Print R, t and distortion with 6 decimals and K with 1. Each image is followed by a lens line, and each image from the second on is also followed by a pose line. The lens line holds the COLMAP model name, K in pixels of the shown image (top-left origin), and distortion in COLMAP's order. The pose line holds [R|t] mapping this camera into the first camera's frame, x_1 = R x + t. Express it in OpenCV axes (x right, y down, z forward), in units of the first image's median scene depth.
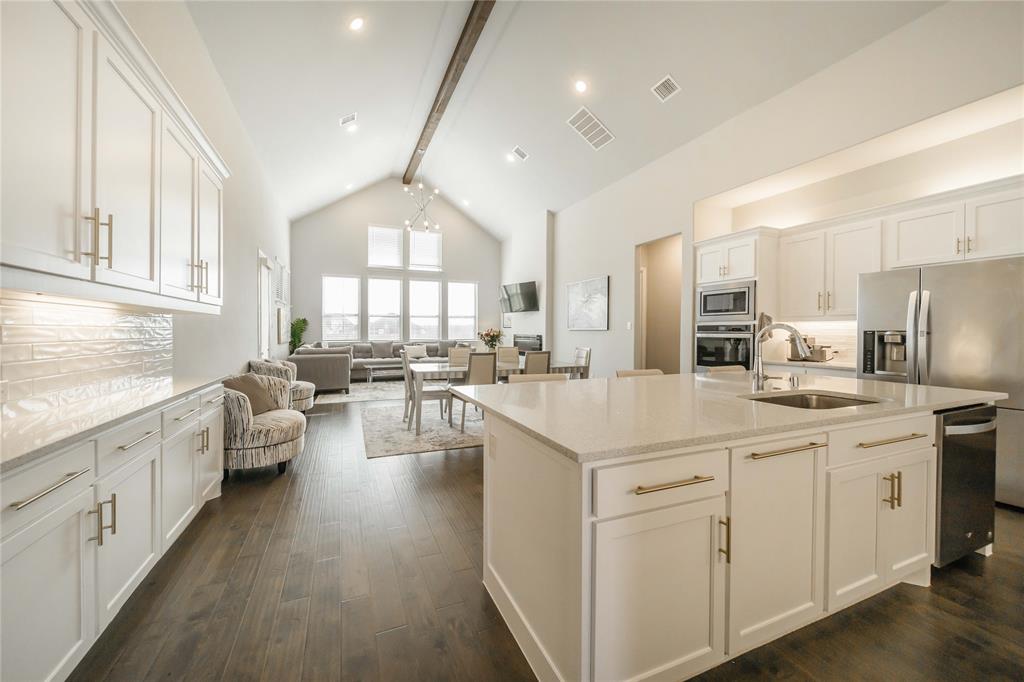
lens RADIAL K [[362.7, 0, 515.9], [0, 362.7, 332.0], [0, 0, 1]] dist [-0.005488, -0.000218]
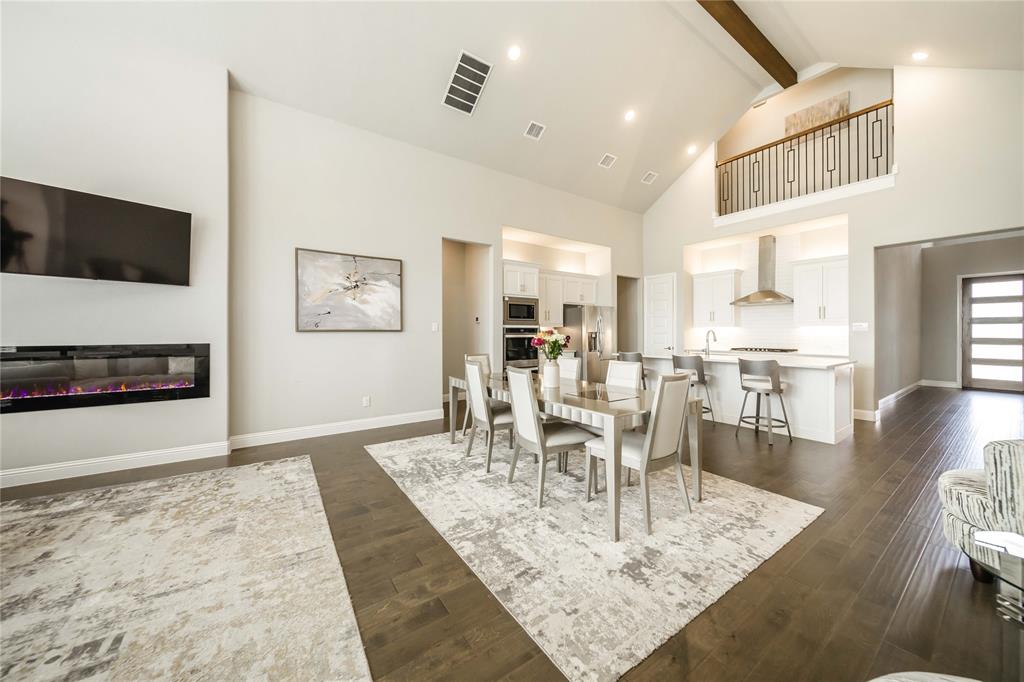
lens RADIAL K [[362.7, 0, 510.5], [0, 362.7, 334.6], [0, 0, 1]] dist [-0.005488, -0.000218]
pose [[-0.165754, -0.009157, 0.986125, -0.457957], [0.003573, 0.999945, 0.009886, -0.005239], [-0.986161, 0.005162, -0.165712, 0.774373]]
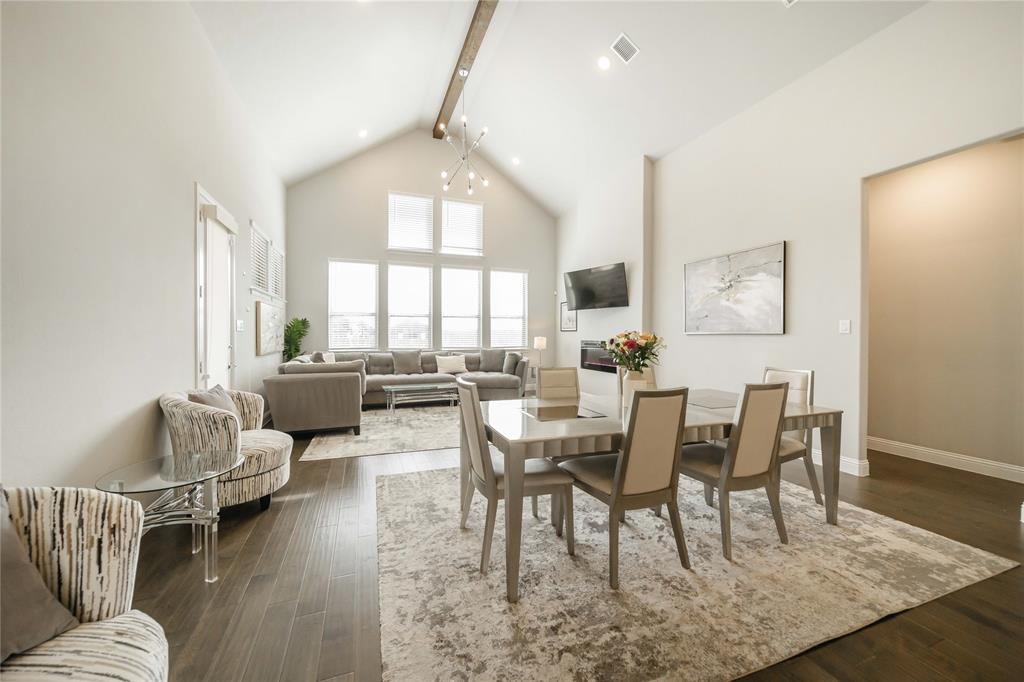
lens RADIAL K [[362.7, 0, 483.0], [0, 362.7, 337.3], [0, 0, 1]] dist [-0.005488, -0.000218]
pose [[0.991607, 0.000454, -0.129286, -0.129491], [-0.000234, 0.999998, 0.001719, -0.001324], [0.129287, -0.001674, 0.991606, 0.313145]]
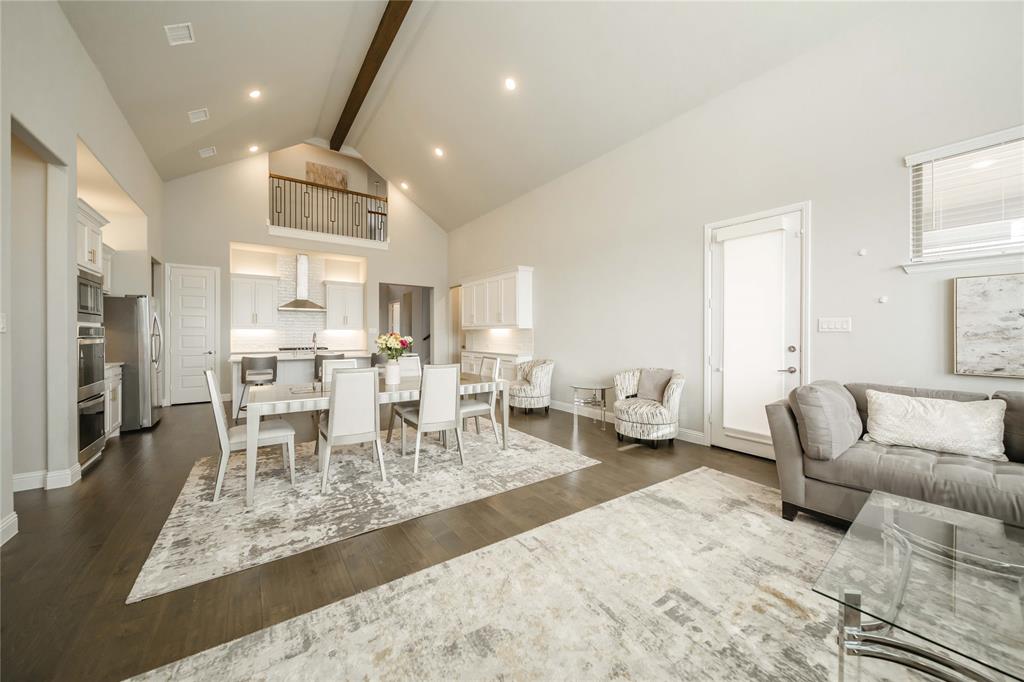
lens RADIAL K [[362.7, 0, 504.9], [0, 362.7, 335.4], [0, 0, 1]] dist [-0.005488, -0.000218]
pose [[-0.984821, -0.002692, -0.173553, -0.100772], [-0.004036, 0.999965, 0.007389, -0.006881], [0.173527, 0.007977, -0.984797, 1.153092]]
